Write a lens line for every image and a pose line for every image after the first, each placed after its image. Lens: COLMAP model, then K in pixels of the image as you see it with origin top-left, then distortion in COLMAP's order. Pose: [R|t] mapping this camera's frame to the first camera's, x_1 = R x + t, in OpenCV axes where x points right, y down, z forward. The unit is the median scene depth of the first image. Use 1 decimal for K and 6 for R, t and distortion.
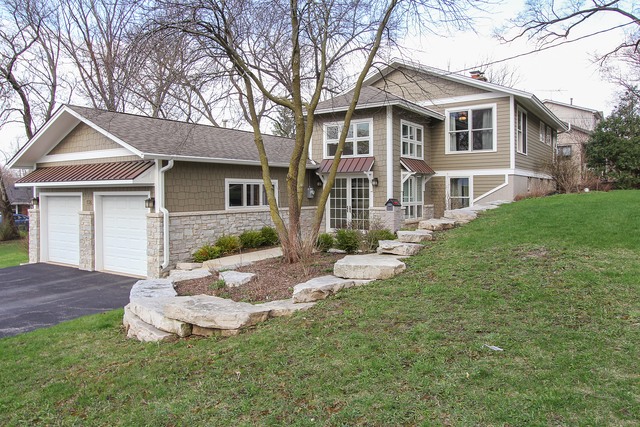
lens RADIAL K [[454.3, 0, 320.0], [0, 454.3, 213.5], [0, 0, 1]] dist [0.001739, 0.000117]
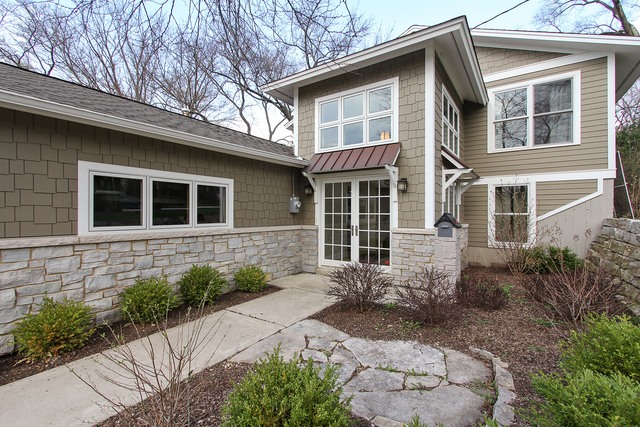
lens RADIAL K [[296.1, 0, 320.0], [0, 296.1, 213.5], [0, 0, 1]] dist [0.001138, 0.000100]
pose [[0.999942, 0.008382, 0.006740, 0.012875], [-0.008057, 0.998874, -0.046750, -0.013861], [-0.007124, 0.046693, 0.998884, 0.591408]]
